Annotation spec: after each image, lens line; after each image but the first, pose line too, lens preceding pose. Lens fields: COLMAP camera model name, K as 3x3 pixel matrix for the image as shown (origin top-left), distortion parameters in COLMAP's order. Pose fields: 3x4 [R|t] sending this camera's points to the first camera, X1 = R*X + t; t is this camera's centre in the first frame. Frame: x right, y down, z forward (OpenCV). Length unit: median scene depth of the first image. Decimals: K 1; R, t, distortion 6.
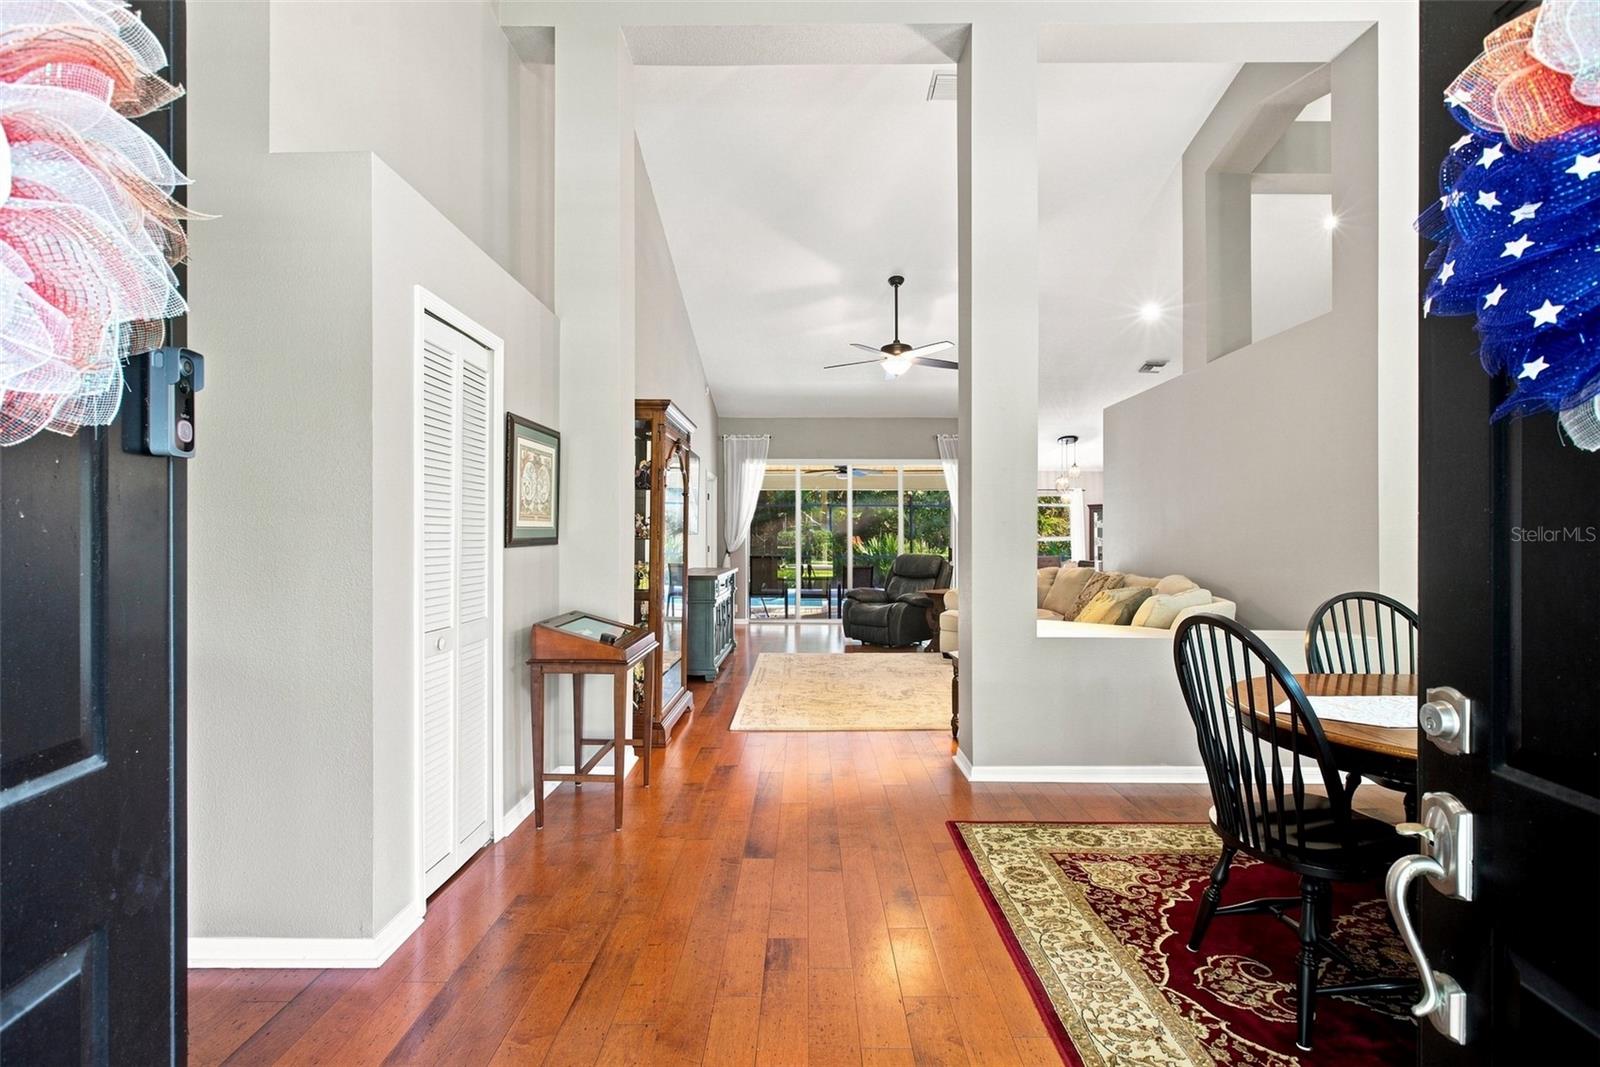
lens RADIAL K [[735.5, 0, 796.3], [0, 735.5, 533.4], [0, 0, 1]] dist [-0.016813, 0.009009]
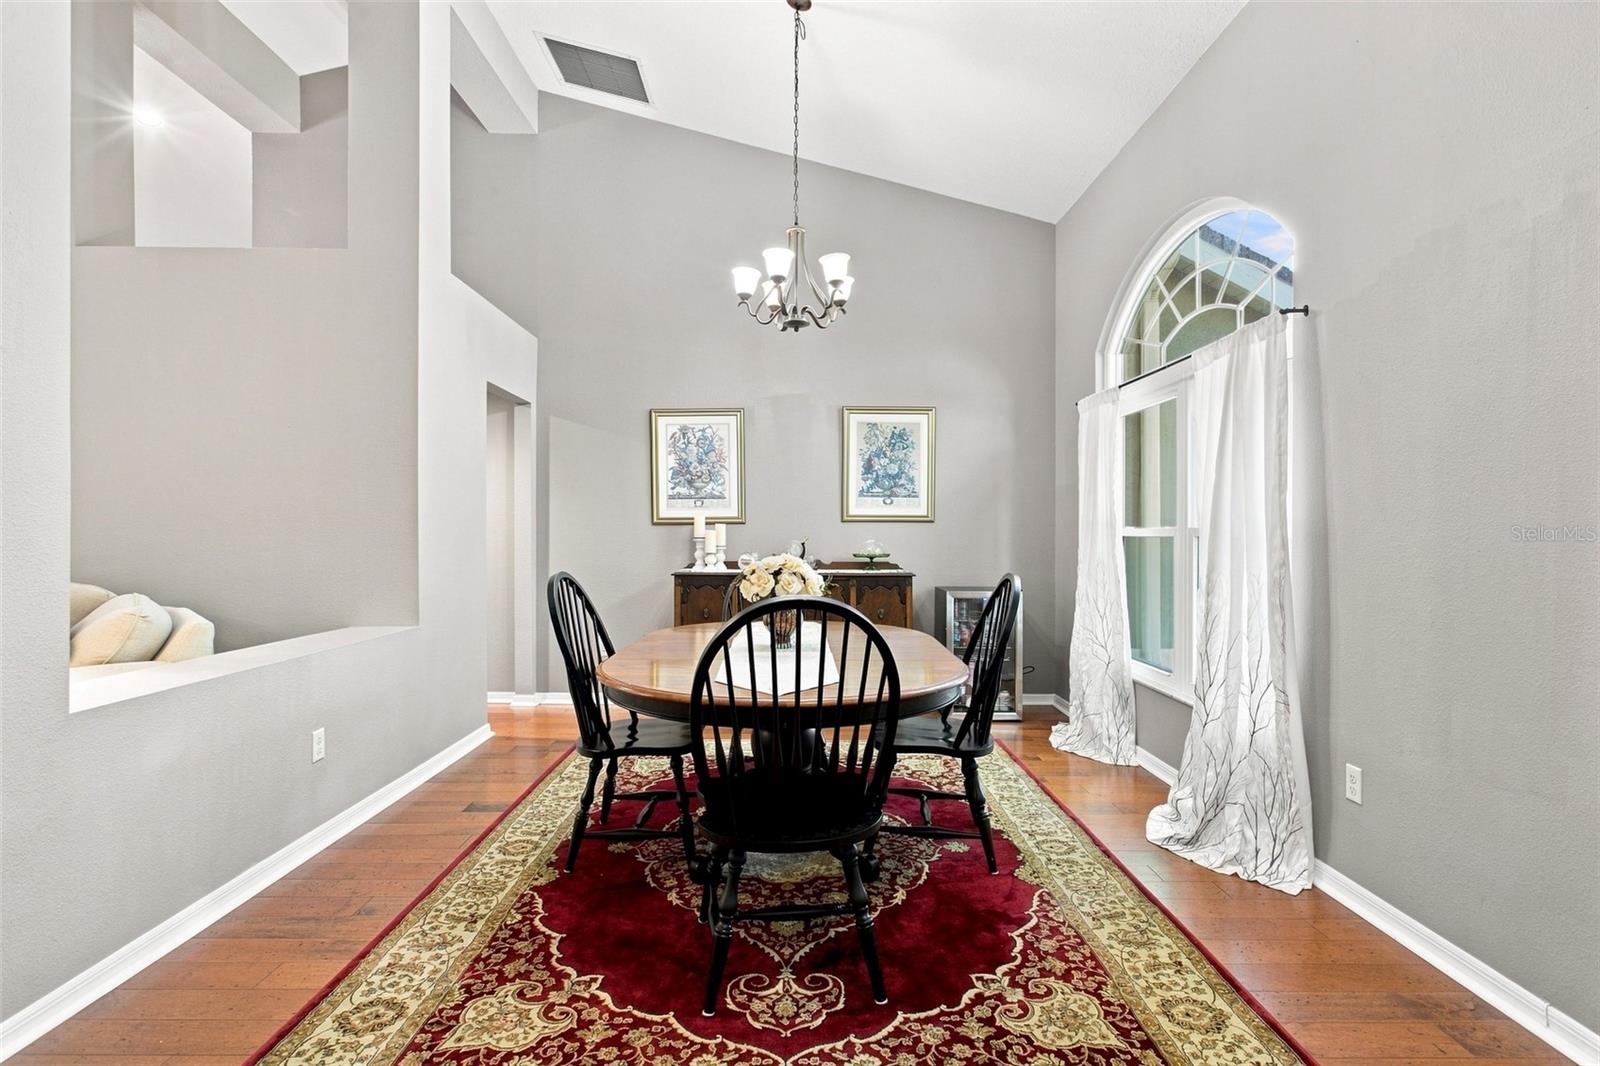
lens RADIAL K [[771.5, 0, 794.8], [0, 771.5, 531.2], [0, 0, 1]] dist [-0.007329, 0.000253]
pose [[-0.012448, -0.000771, 0.999922, -0.271913], [-0.004841, 0.999988, 0.000711, 0.028041], [-0.999911, -0.004831, -0.012452, 0.795728]]
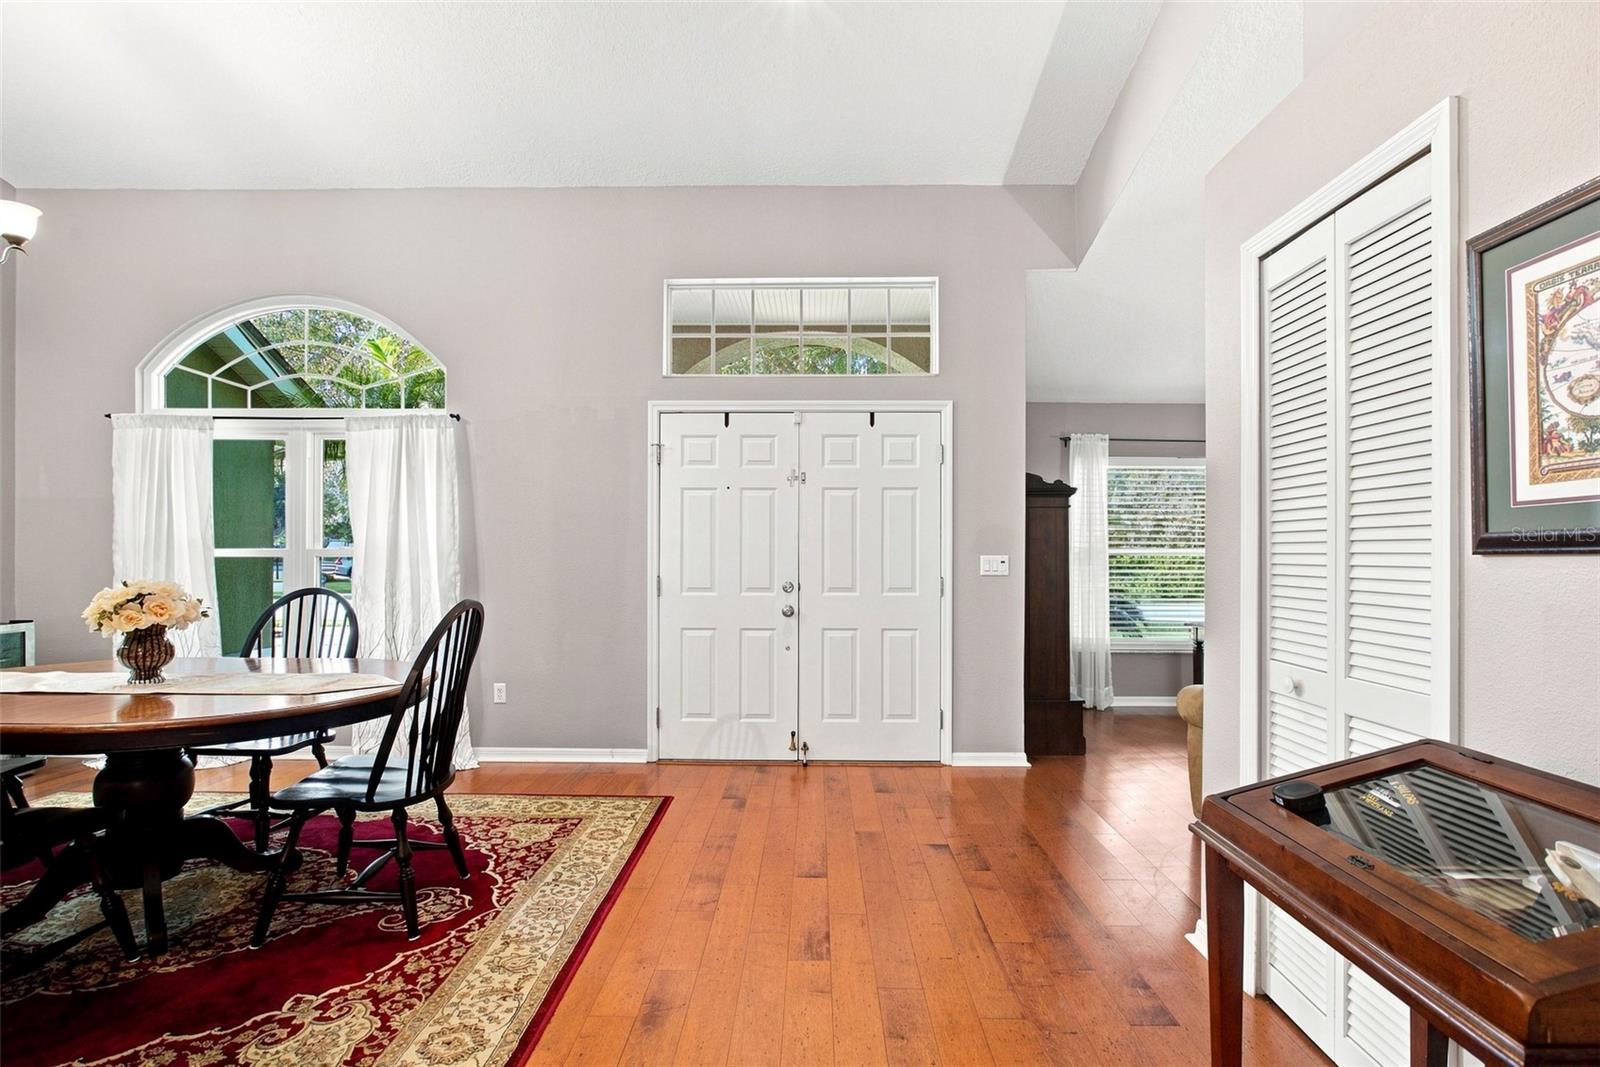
lens RADIAL K [[746.9, 0, 804.3], [0, 746.9, 525.3], [0, 0, 1]] dist [-0.000753, 0.000406]
pose [[-0.999982, -0.003557, 0.004834, -0.006501], [-0.003739, 0.999269, -0.038049, 0.025048], [-0.004695, -0.038067, -0.999264, 1.790978]]
